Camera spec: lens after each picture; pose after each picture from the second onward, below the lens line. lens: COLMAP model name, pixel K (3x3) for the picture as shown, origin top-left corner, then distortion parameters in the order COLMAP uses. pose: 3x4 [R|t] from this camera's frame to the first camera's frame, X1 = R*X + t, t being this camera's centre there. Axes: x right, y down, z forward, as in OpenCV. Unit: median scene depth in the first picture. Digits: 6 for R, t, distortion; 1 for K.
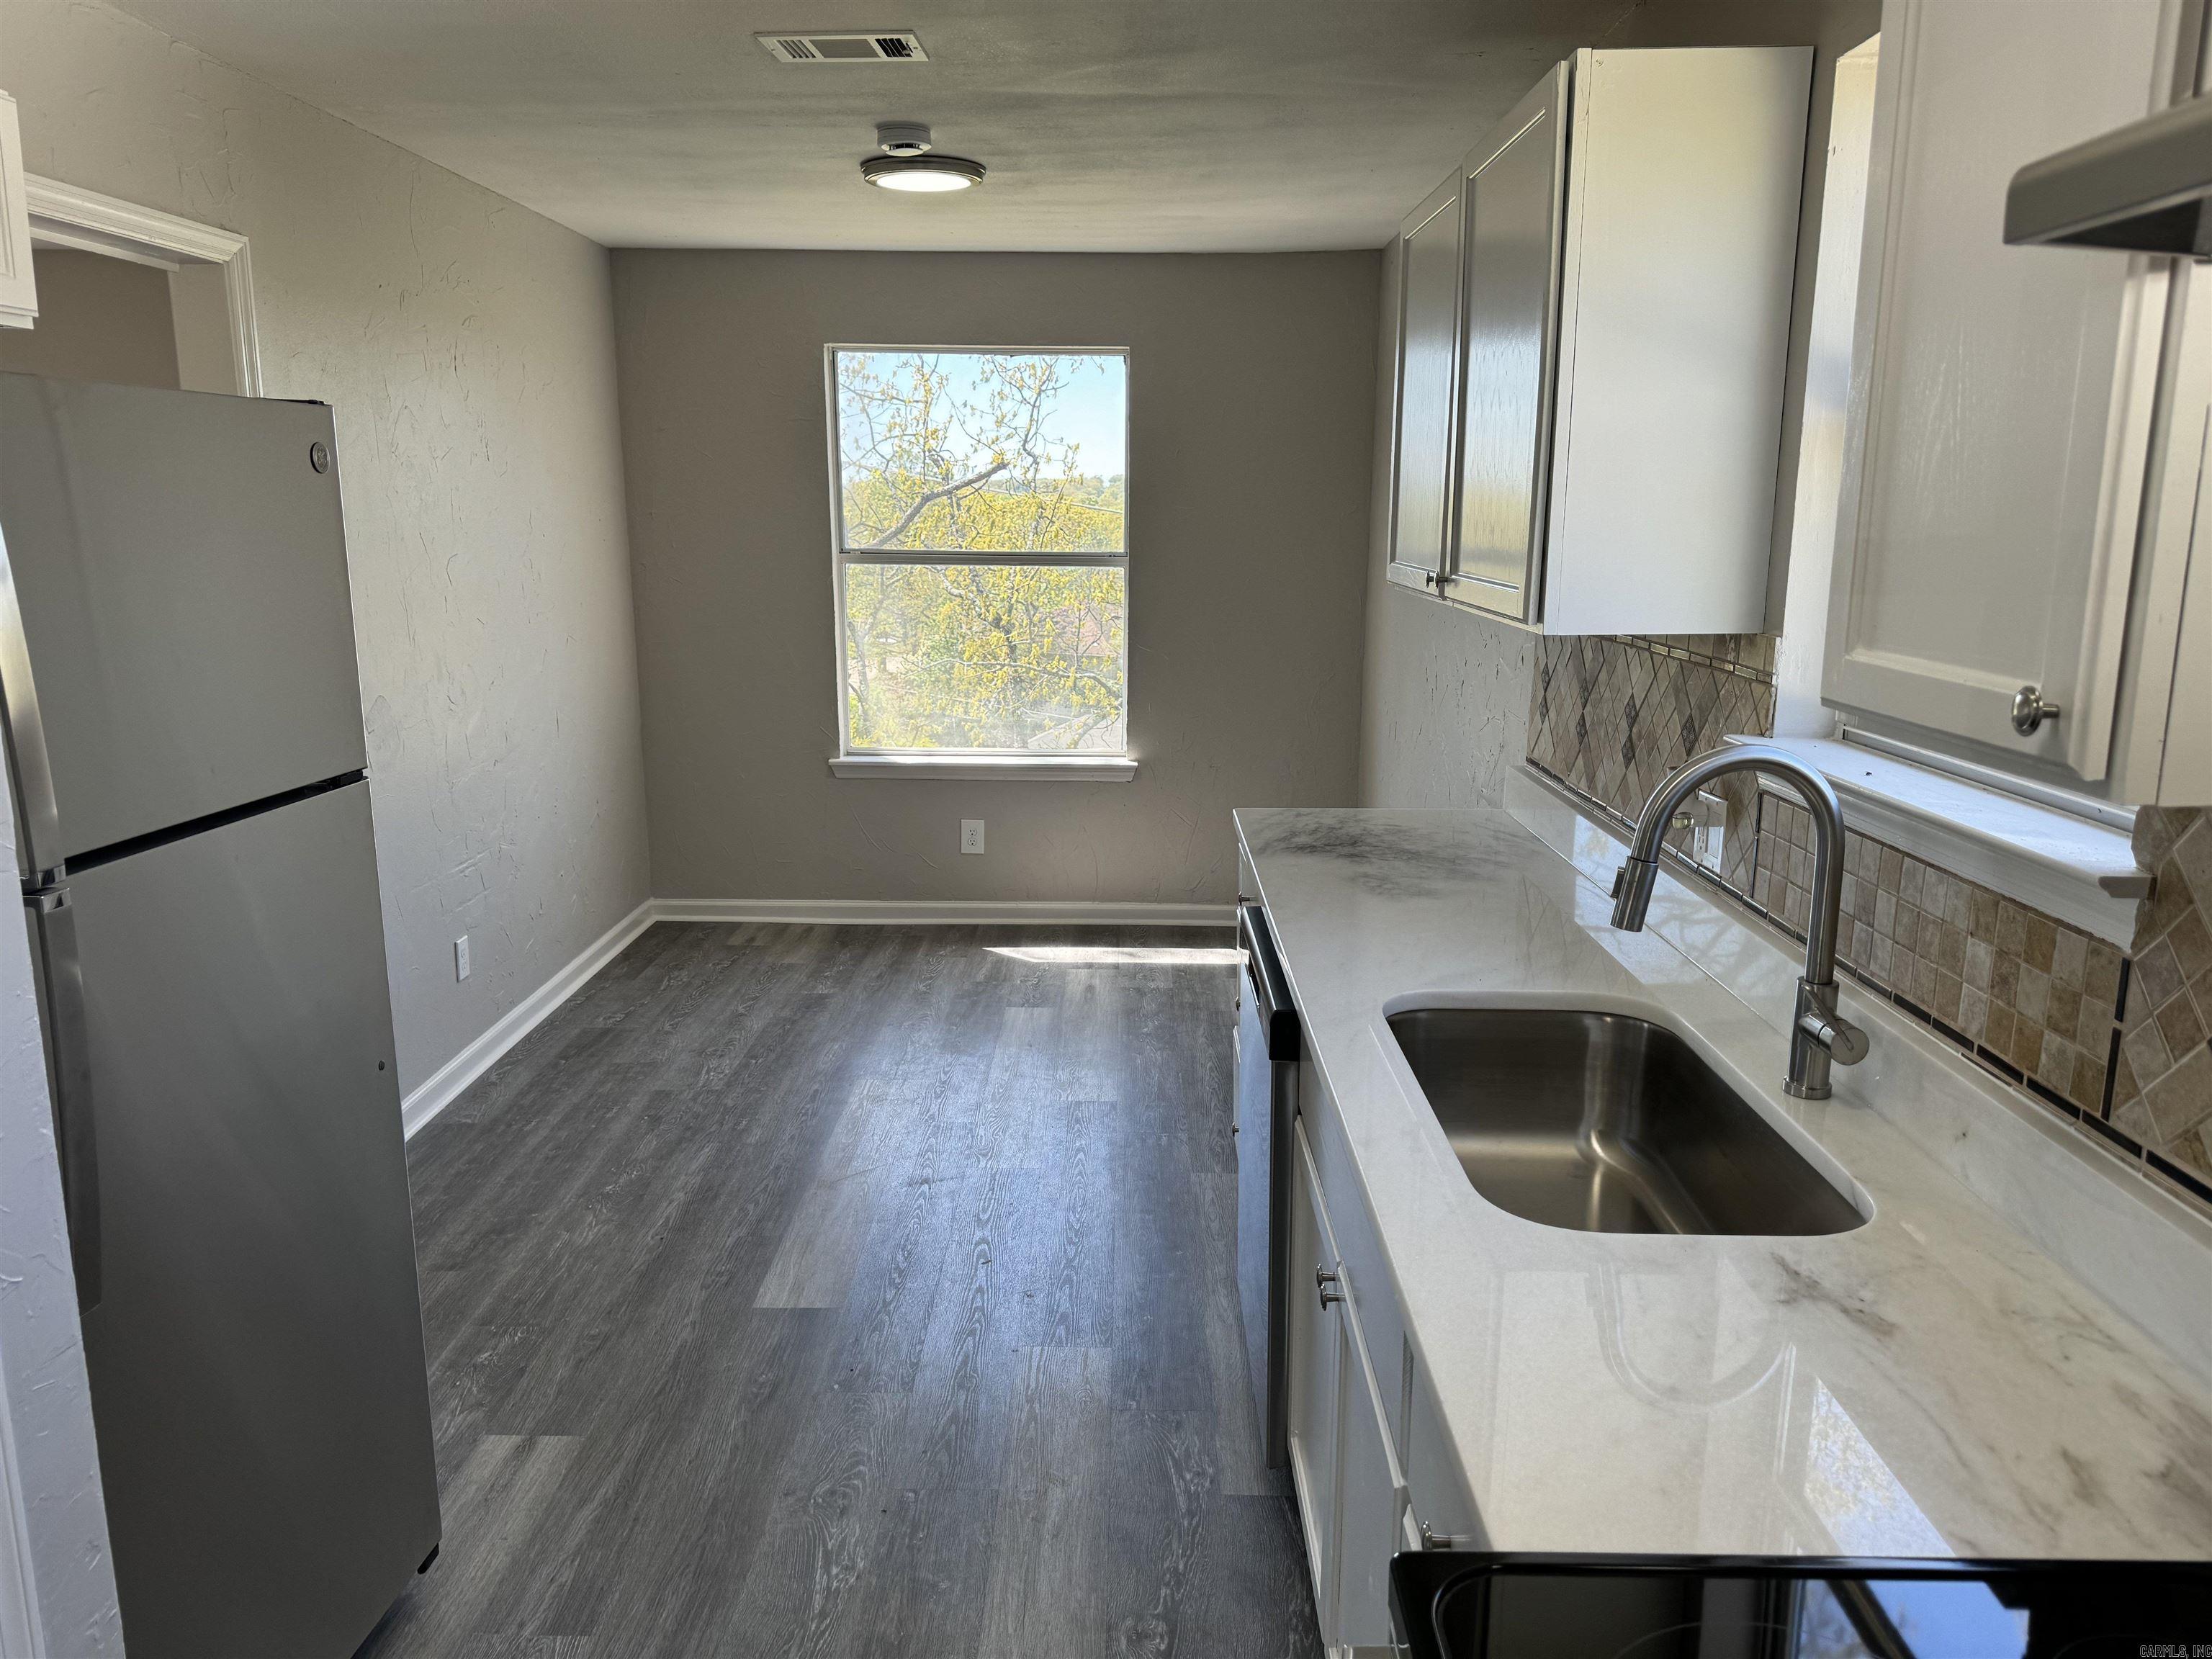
lens RADIAL K [[1575.7, 0, 1114.7], [0, 1575.7, 834.4], [0, 0, 1]] dist [0.067964, -0.085205]
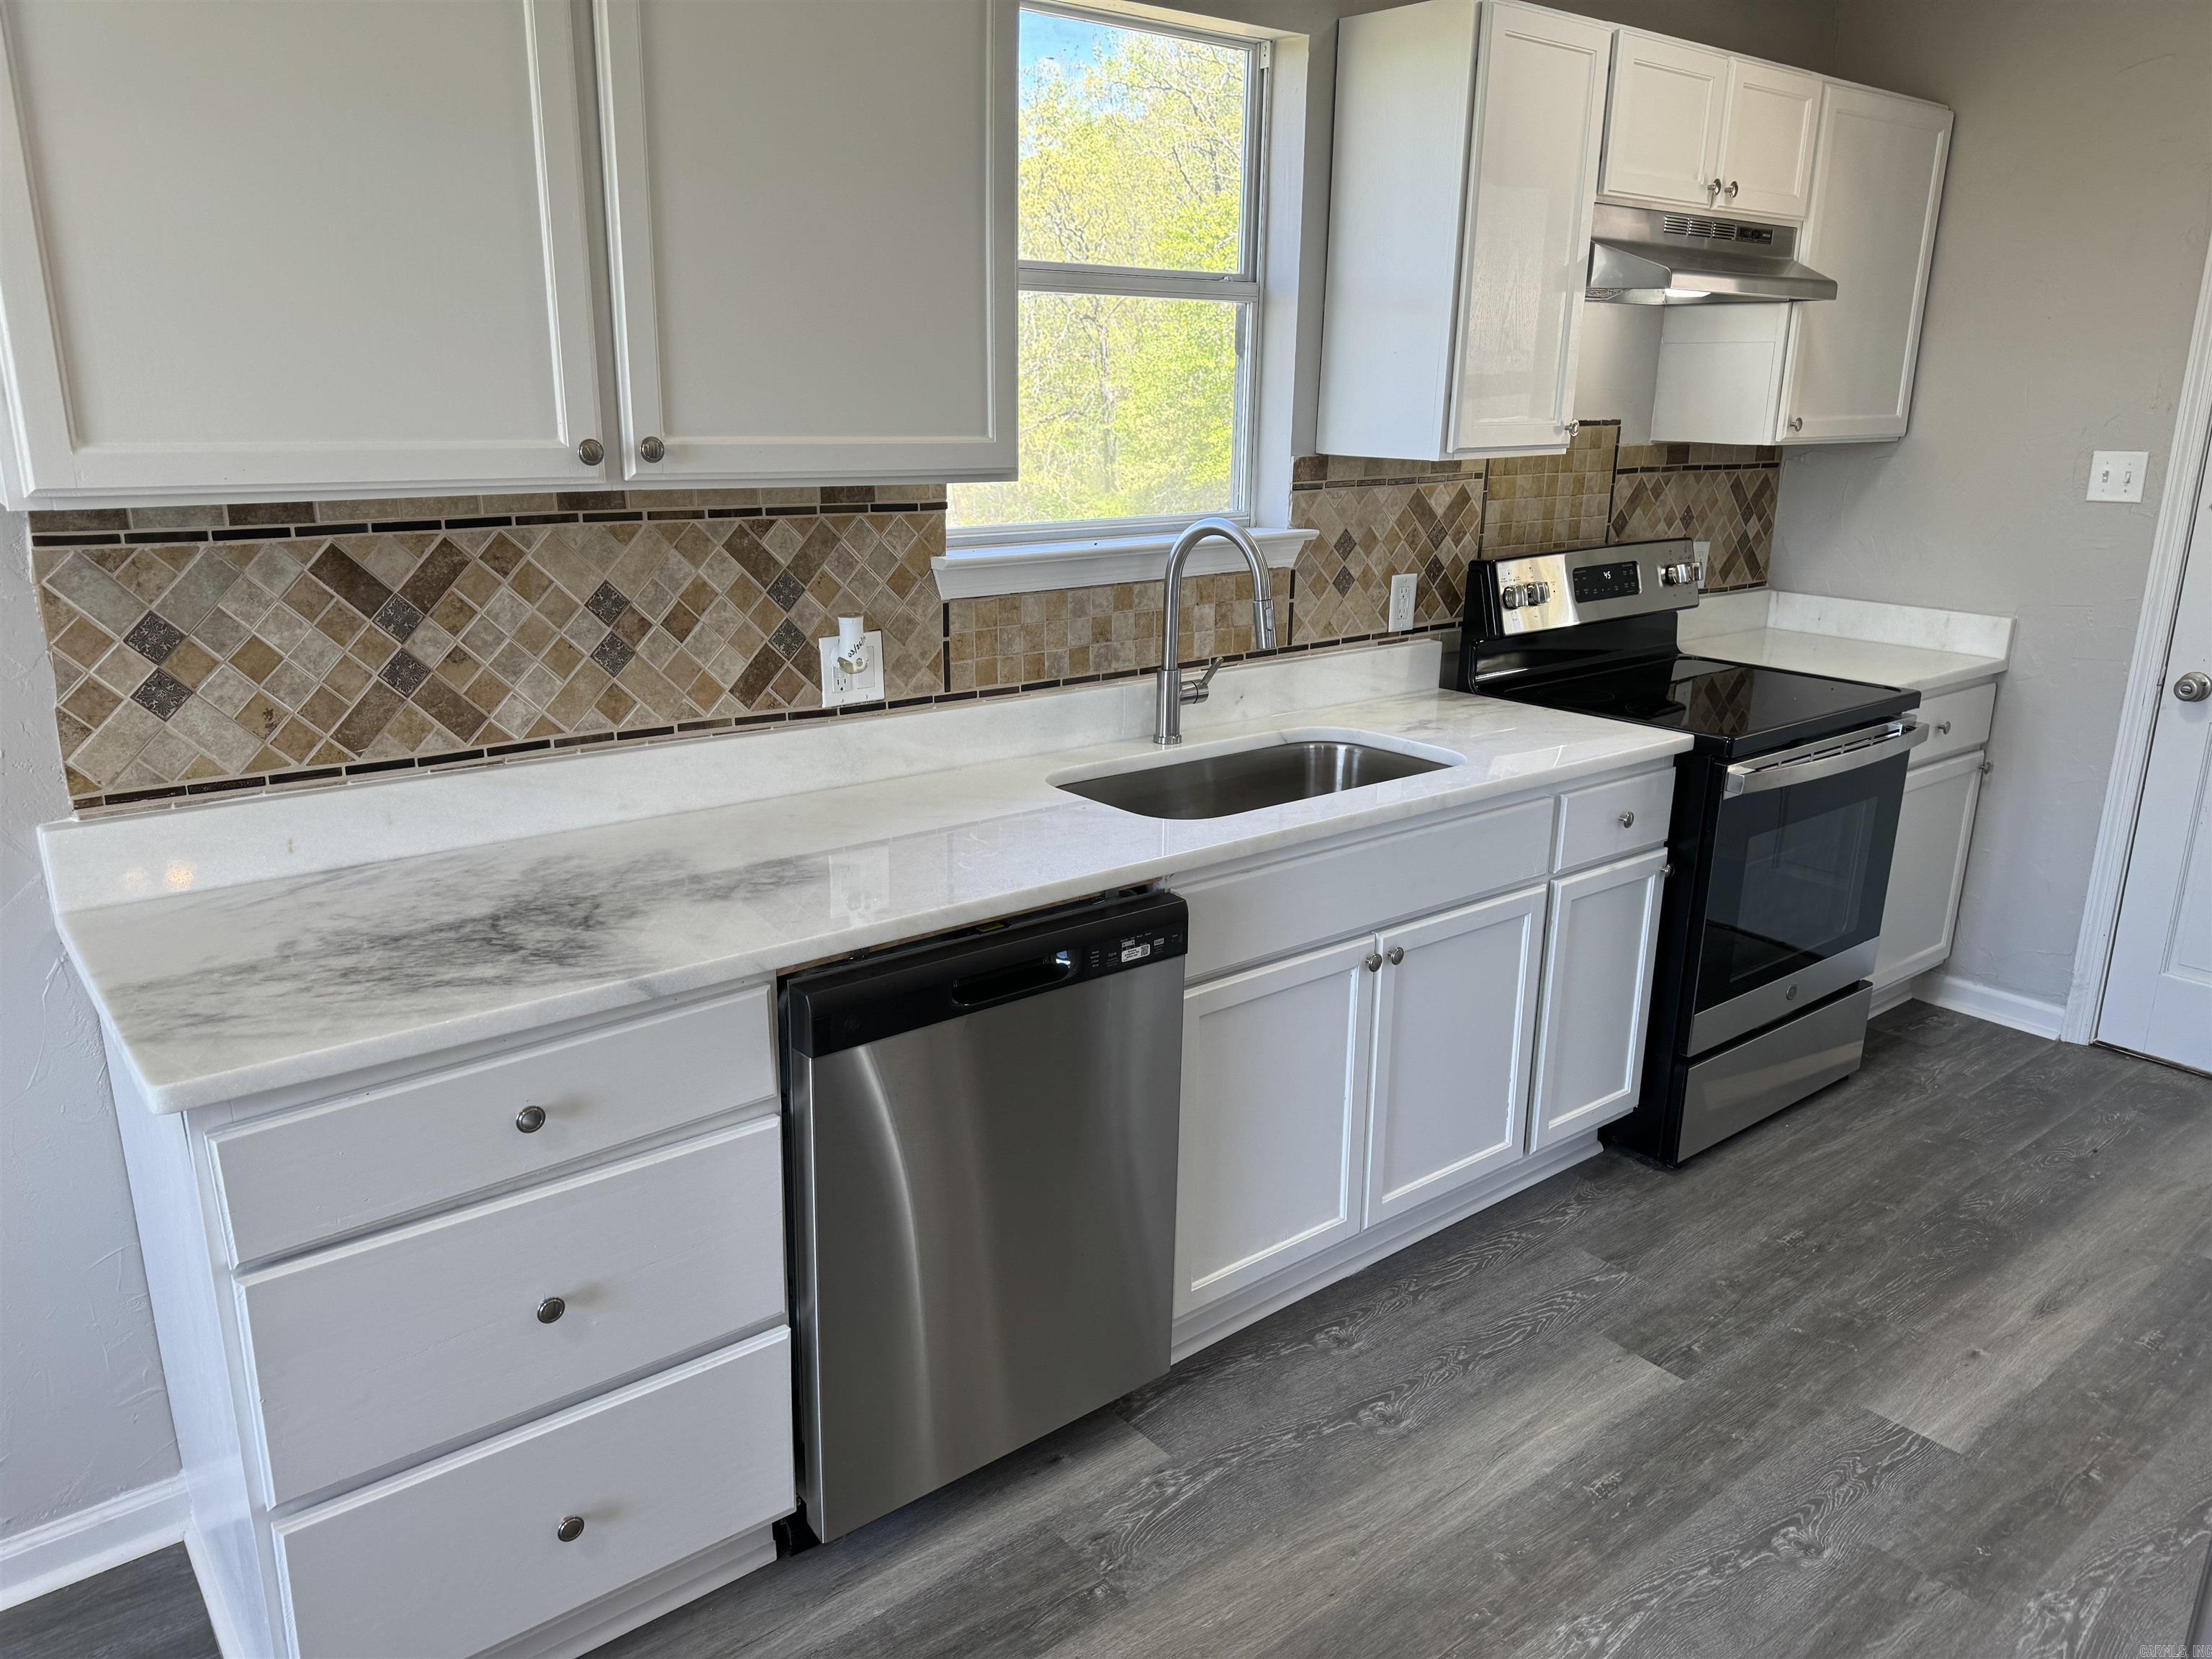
lens RADIAL K [[1575.7, 0, 1114.7], [0, 1575.7, 834.4], [0, 0, 1]] dist [0.067964, -0.085205]
pose [[-0.639631, -0.220751, 0.736302, -0.487748], [0.141178, 0.907845, 0.394824, -0.263199], [-0.755606, 0.356491, -0.549521, 1.357759]]
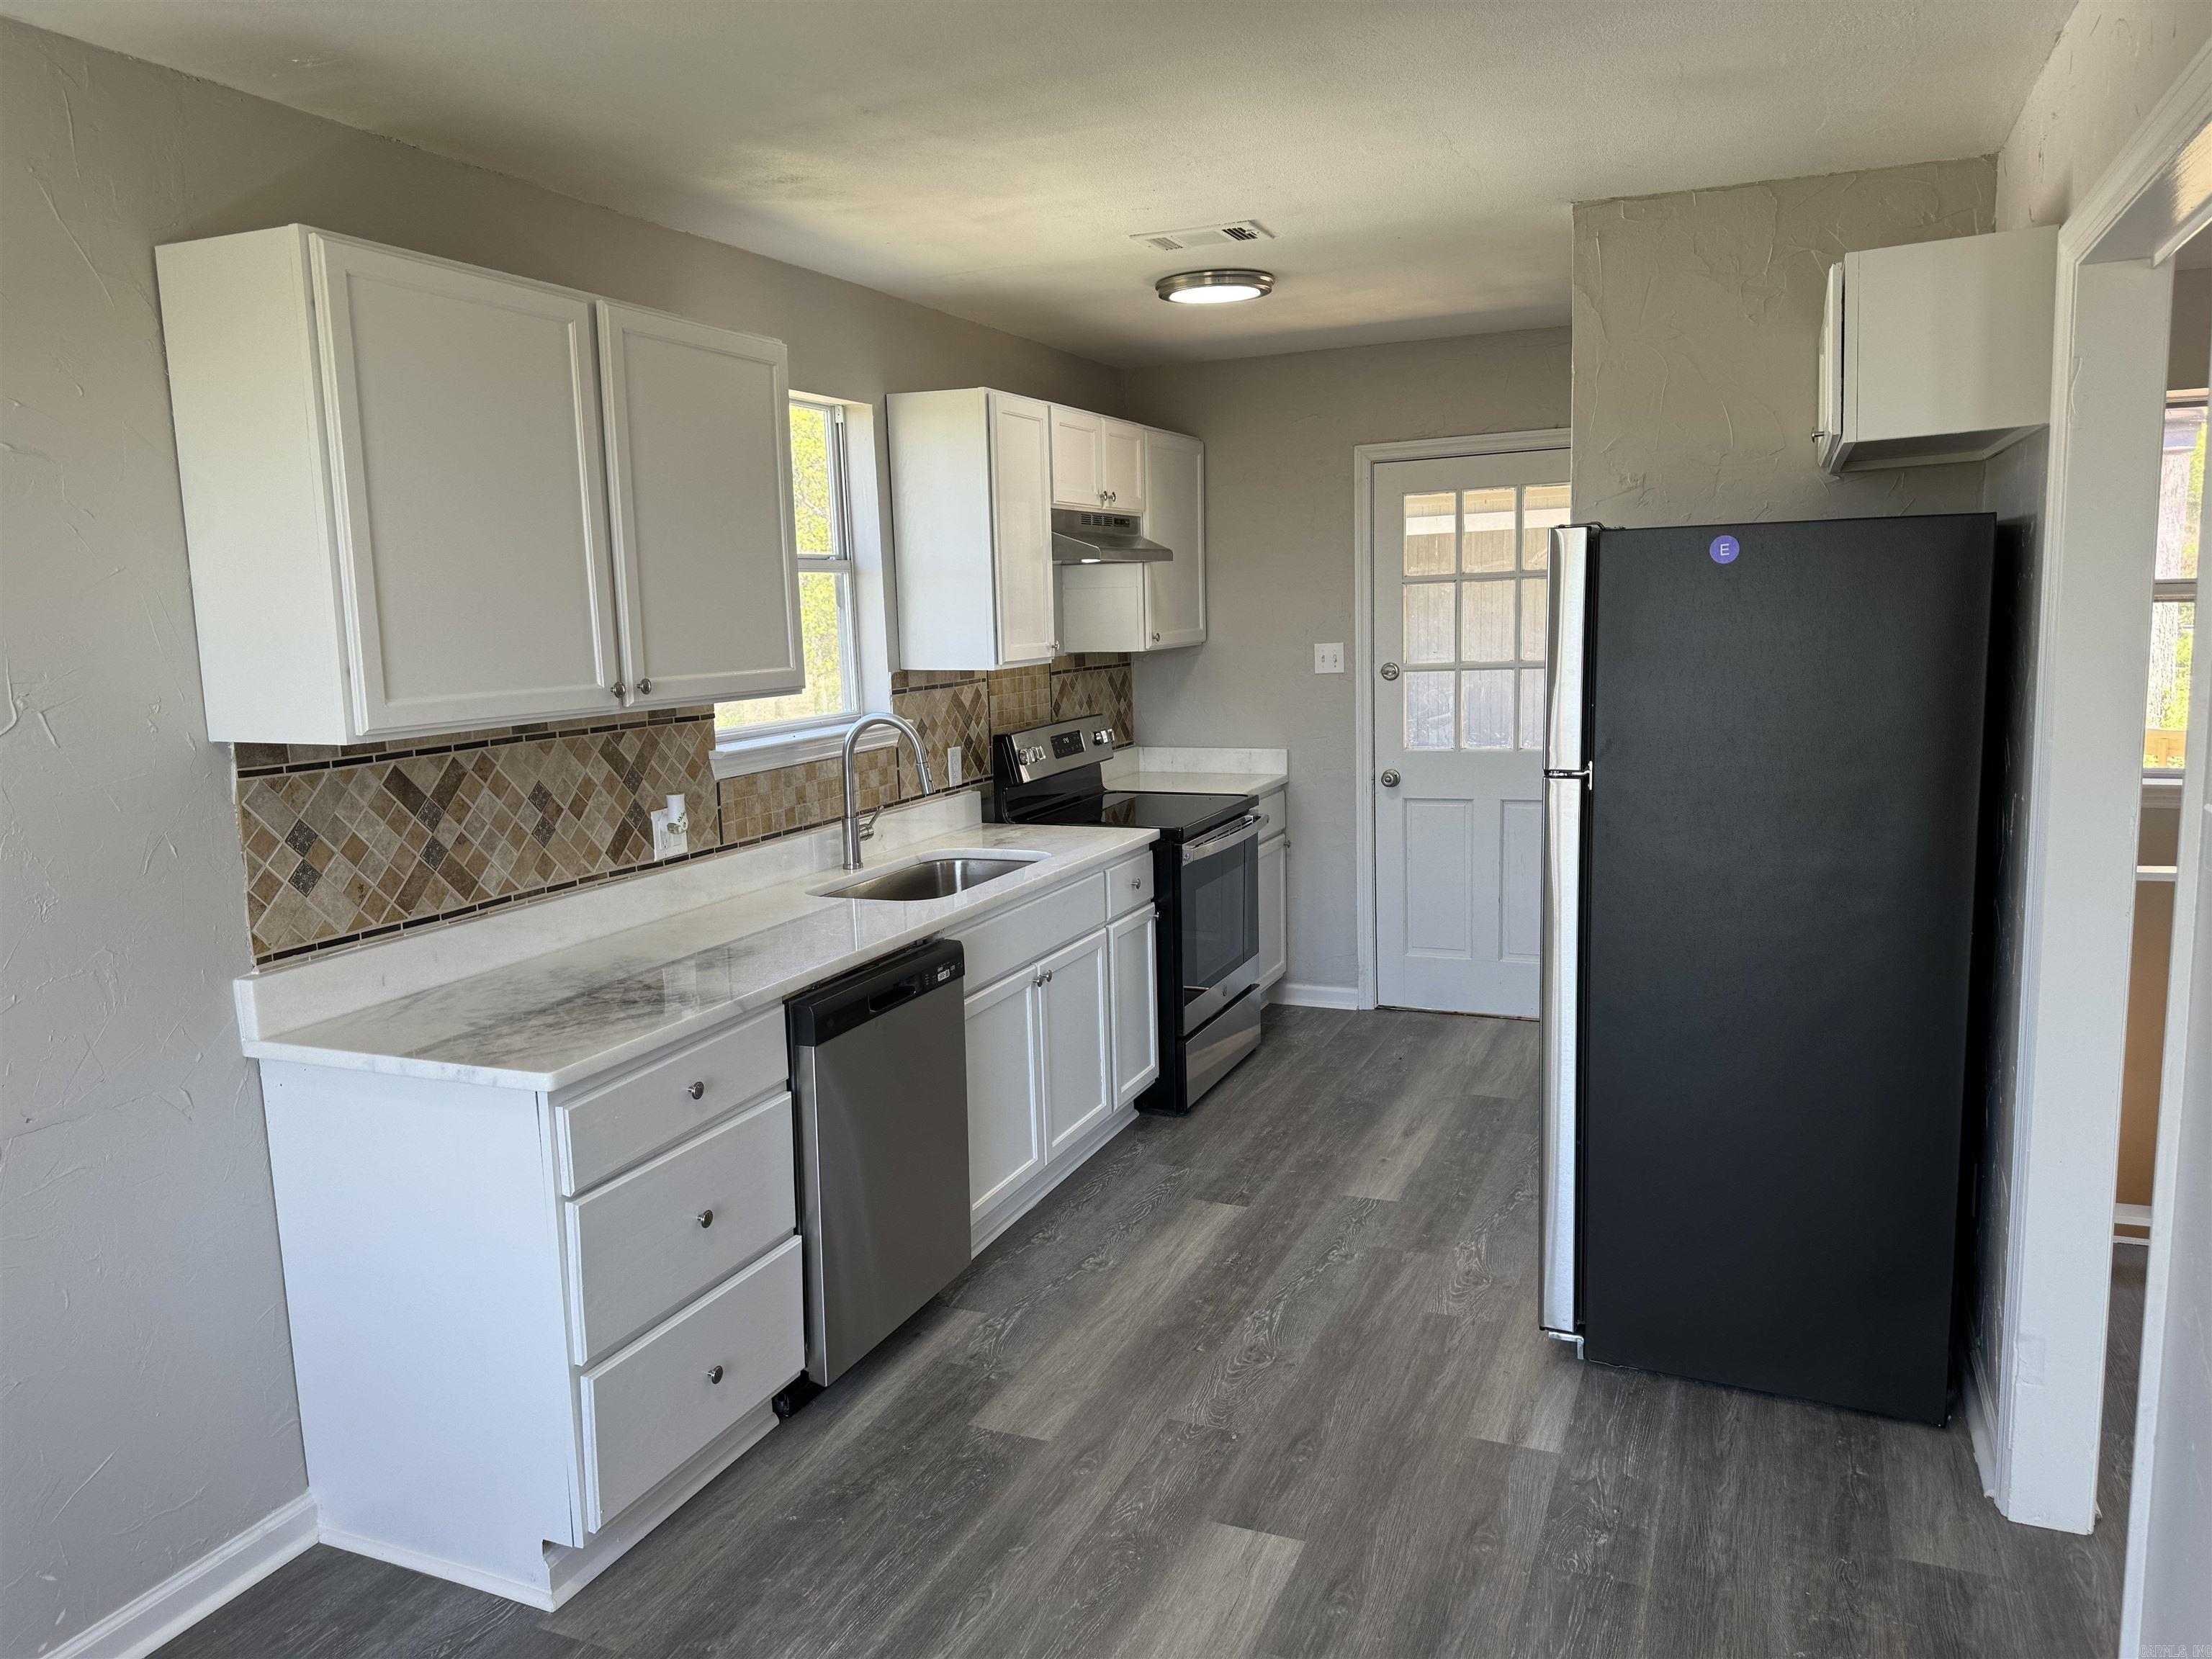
lens RADIAL K [[1575.7, 0, 1114.7], [0, 1575.7, 834.4], [0, 0, 1]] dist [0.067964, -0.085205]
pose [[-0.926936, -0.032043, 0.373848, -0.521539], [0.100422, 0.938814, 0.329459, -0.406471], [-0.361531, 0.342930, -0.867003, 1.955266]]
